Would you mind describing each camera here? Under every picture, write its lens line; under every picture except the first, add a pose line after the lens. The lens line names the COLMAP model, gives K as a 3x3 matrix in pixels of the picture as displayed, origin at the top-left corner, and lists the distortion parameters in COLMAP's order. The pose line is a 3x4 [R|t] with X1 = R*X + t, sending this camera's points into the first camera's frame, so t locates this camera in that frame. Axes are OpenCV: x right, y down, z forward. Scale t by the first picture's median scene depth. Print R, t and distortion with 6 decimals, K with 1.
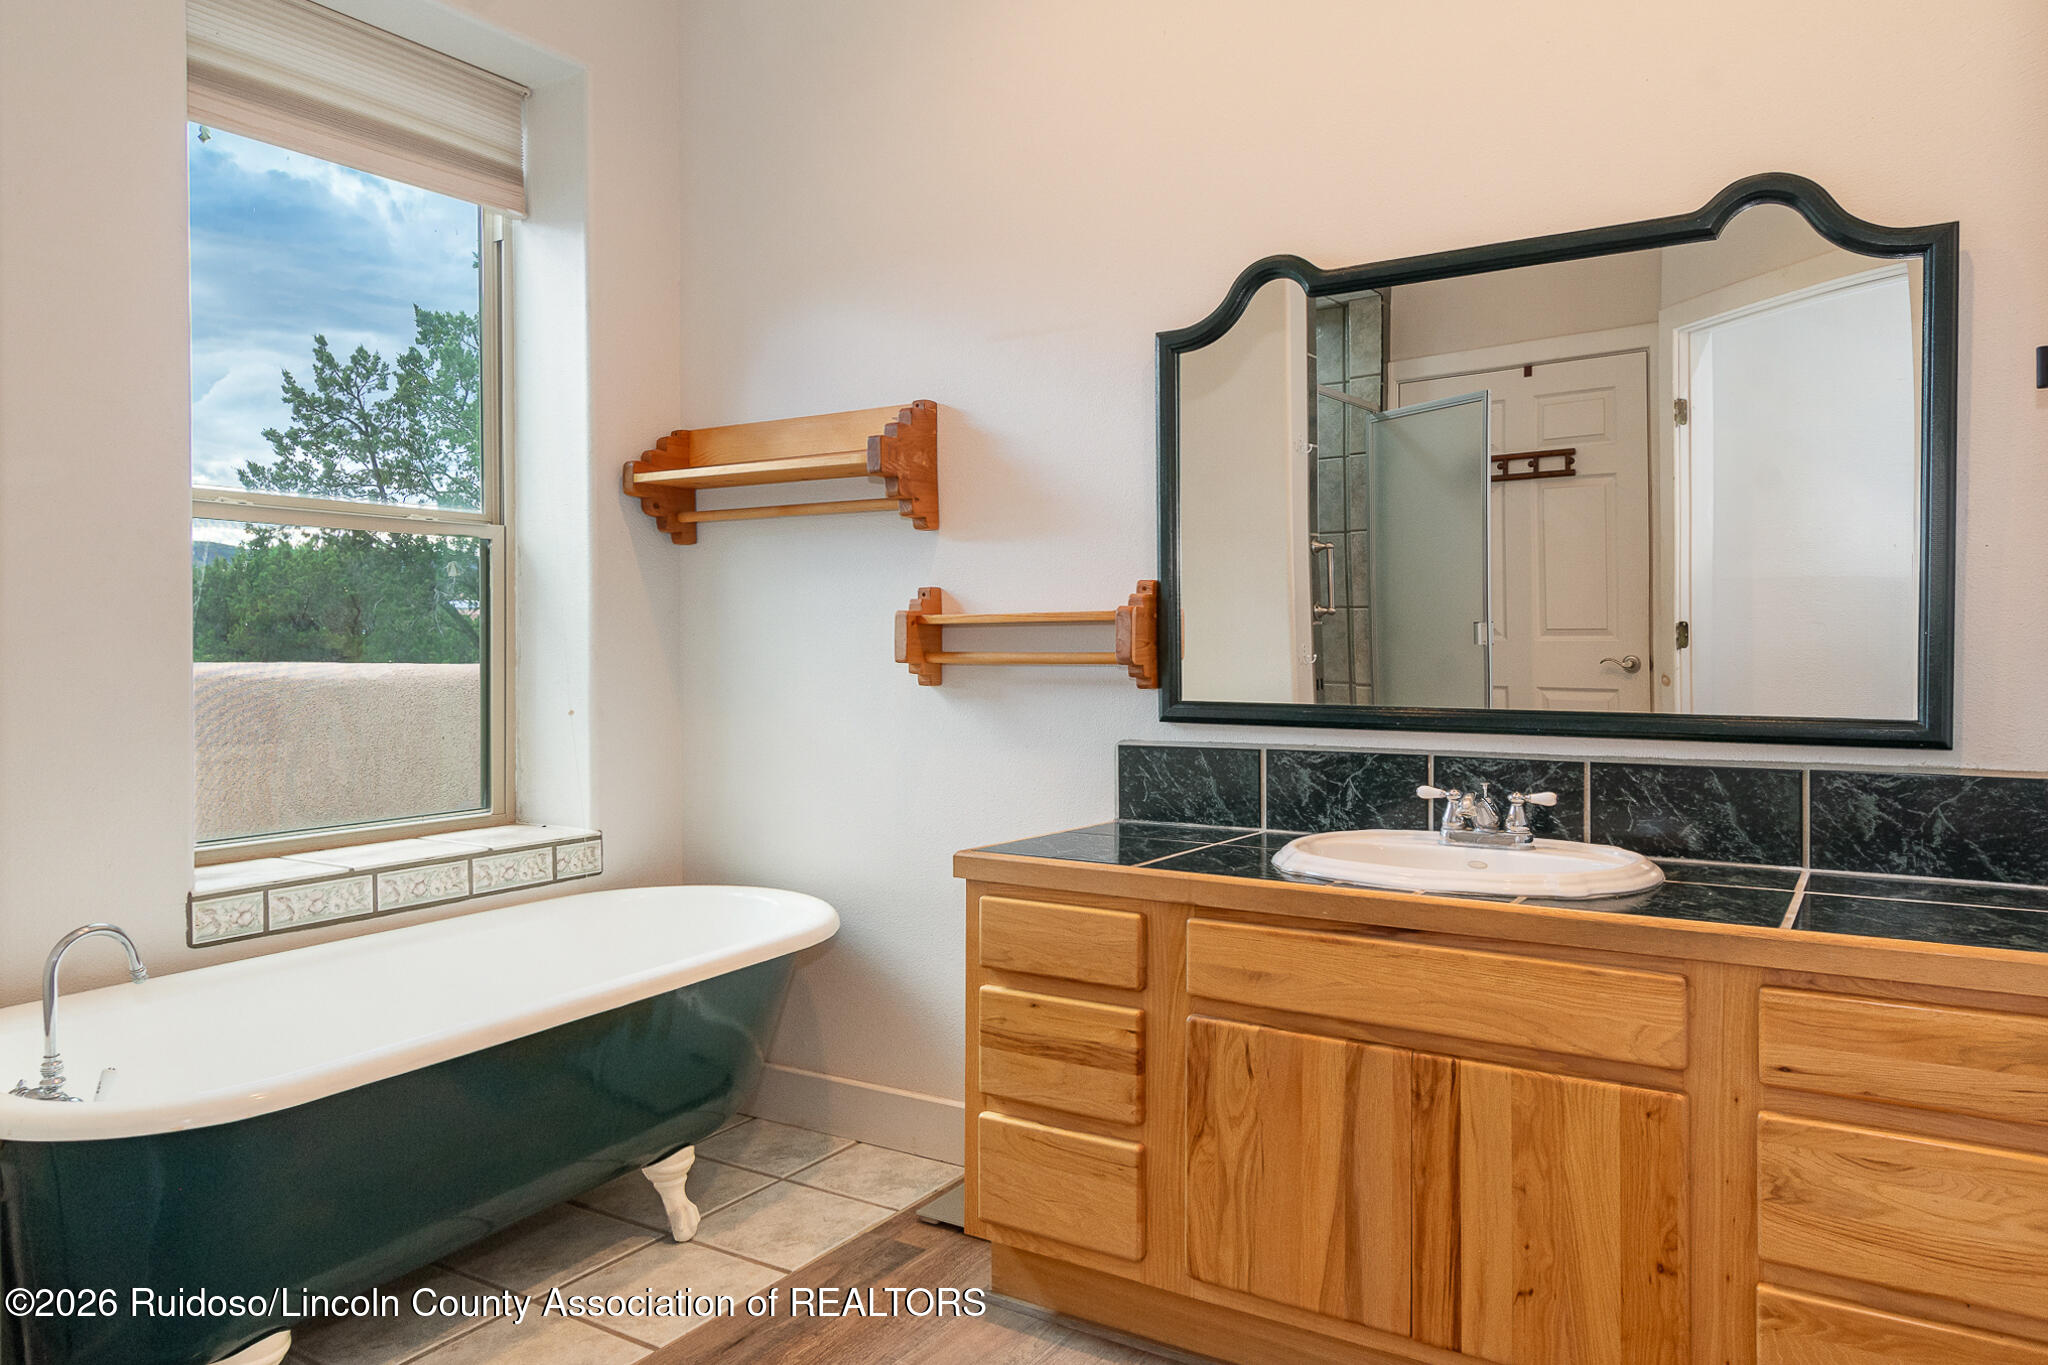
lens RADIAL K [[1334.9, 0, 1030.2], [0, 1334.9, 672.7], [0, 0, 1]] dist [0.038332, -0.002680]
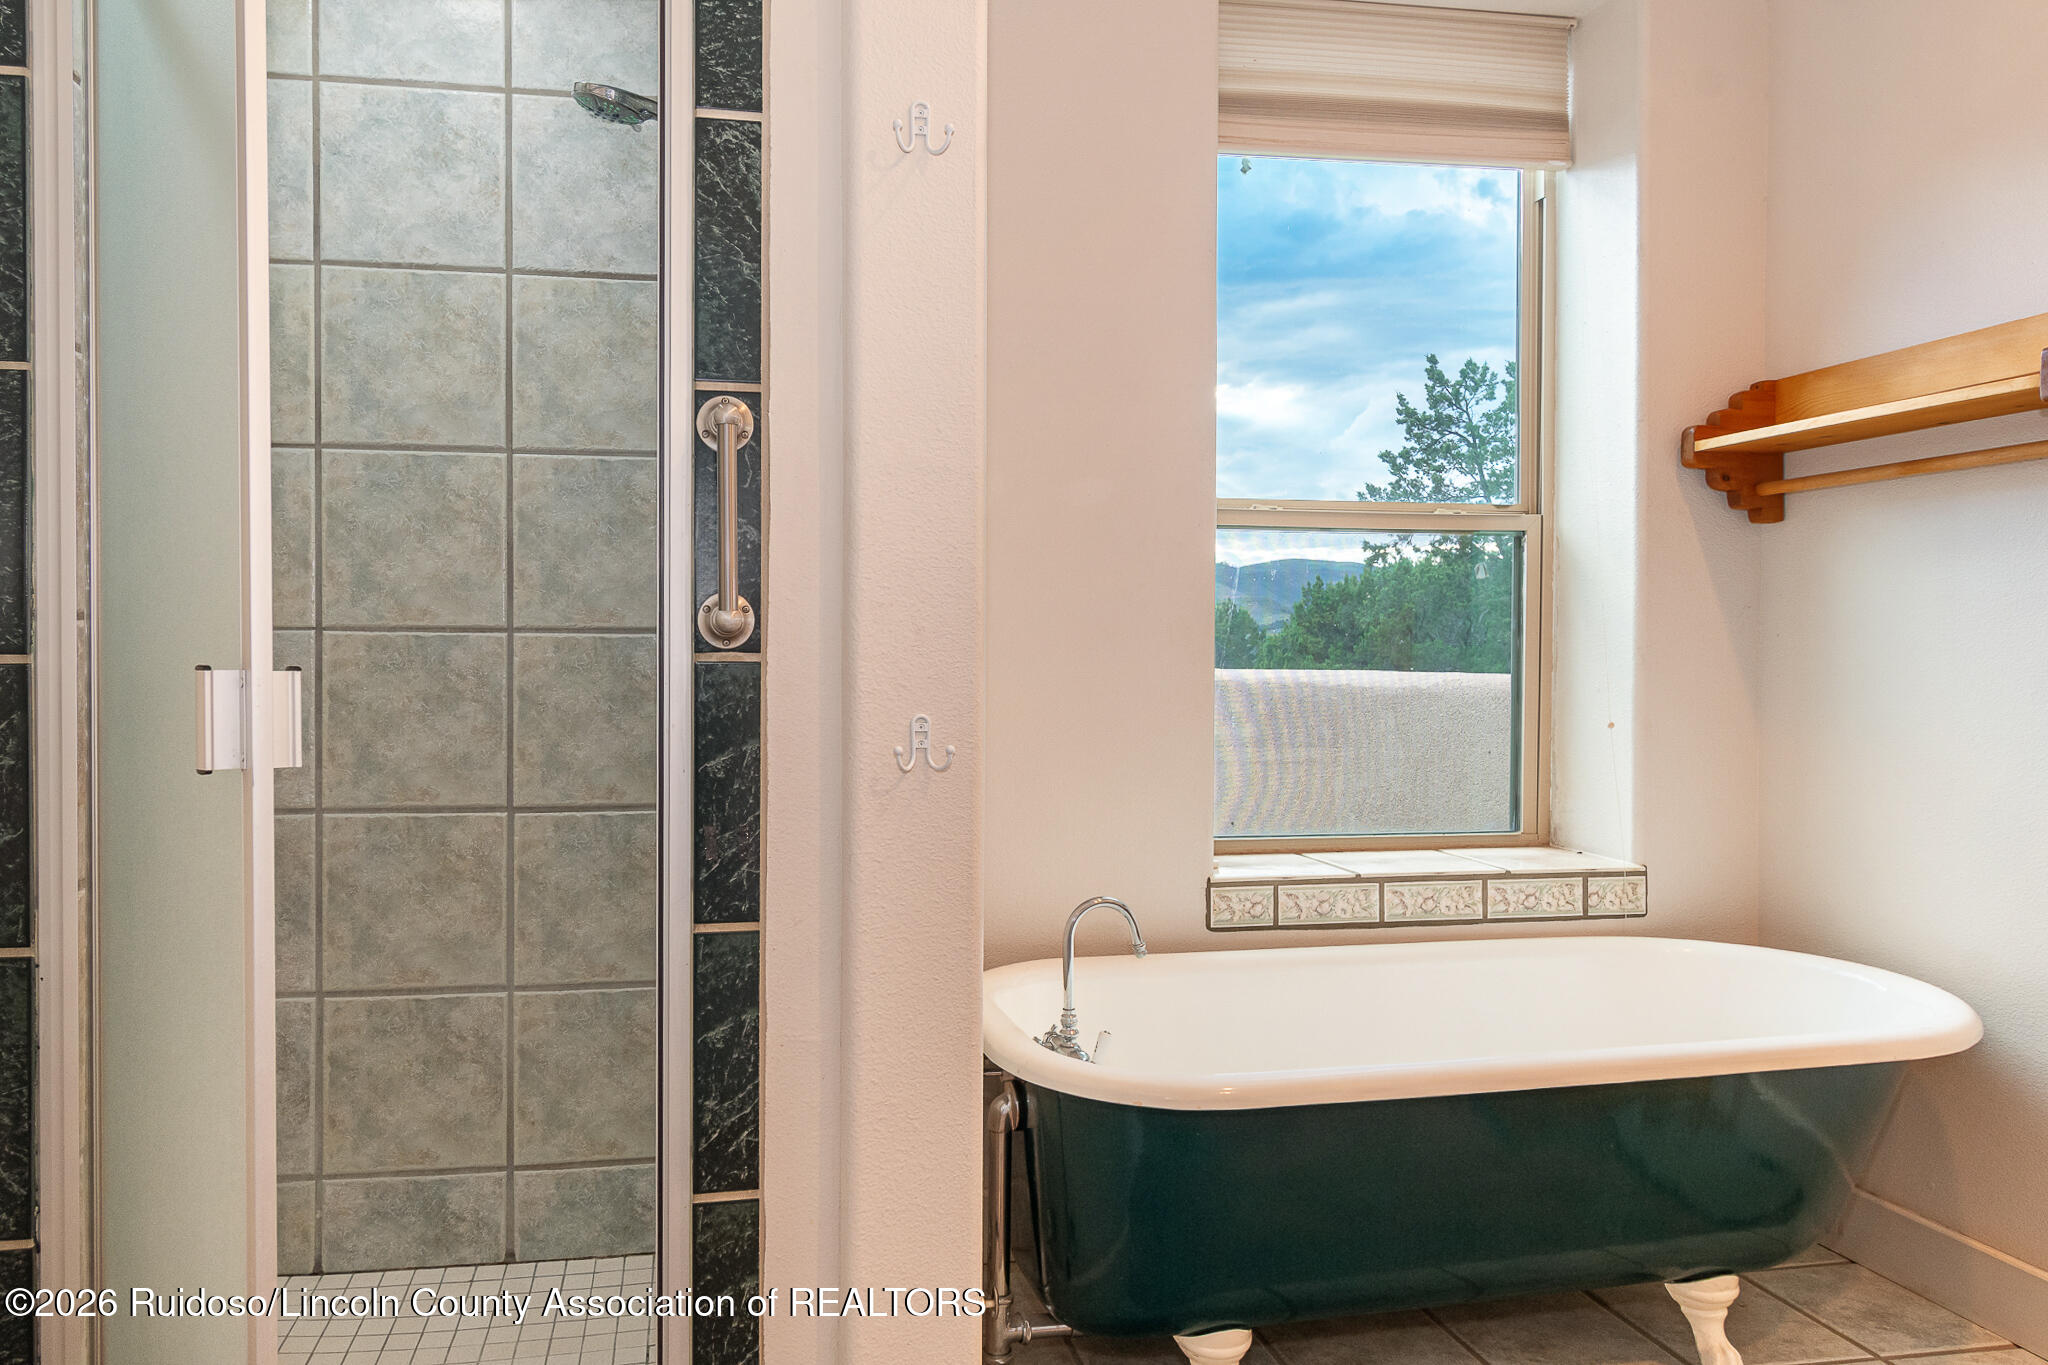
lens RADIAL K [[1352.5, 0, 1029.3], [0, 1352.5, 685.6], [0, 0, 1]] dist [0.016236, -0.002311]
pose [[0.685321, 0.014715, -0.728092, 0.035411], [-0.017591, 0.999839, 0.003650, 0.007136], [0.728028, 0.010306, 0.685470, 0.118315]]
